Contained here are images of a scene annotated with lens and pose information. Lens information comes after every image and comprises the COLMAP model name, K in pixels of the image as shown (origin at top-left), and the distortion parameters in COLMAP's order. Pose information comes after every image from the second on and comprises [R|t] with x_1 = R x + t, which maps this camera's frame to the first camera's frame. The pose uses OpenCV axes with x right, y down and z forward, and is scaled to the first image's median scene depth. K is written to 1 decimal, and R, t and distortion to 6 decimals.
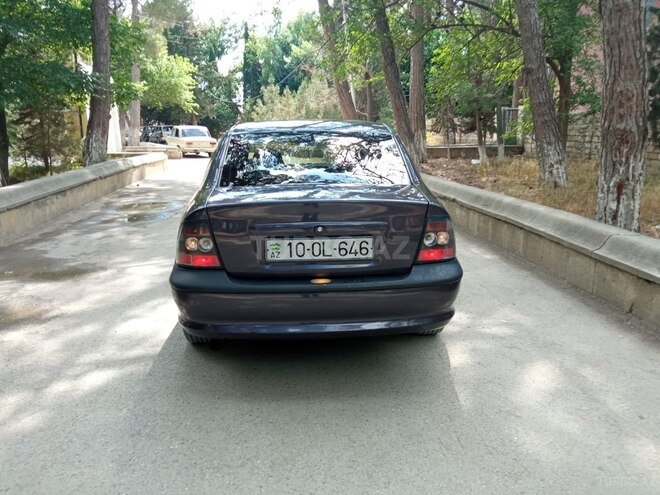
lens RADIAL K [[533.5, 0, 332.5], [0, 533.5, 236.2], [0, 0, 1]] dist [0.113700, -0.168932]
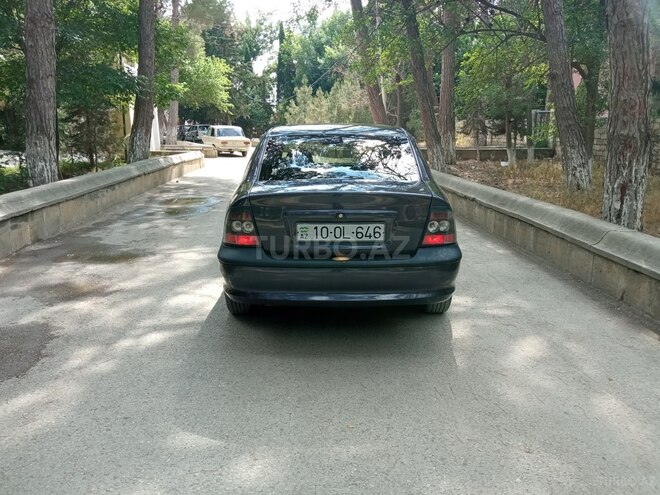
lens RADIAL K [[549.8, 0, 330.0], [0, 549.8, 247.5], [0, 0, 1]] dist [0.111444, -0.188507]
pose [[0.997876, 0.024214, -0.060478, 0.012414], [-0.023354, 0.999616, 0.014888, 0.019084], [0.060815, -0.013444, 0.998059, -0.114979]]
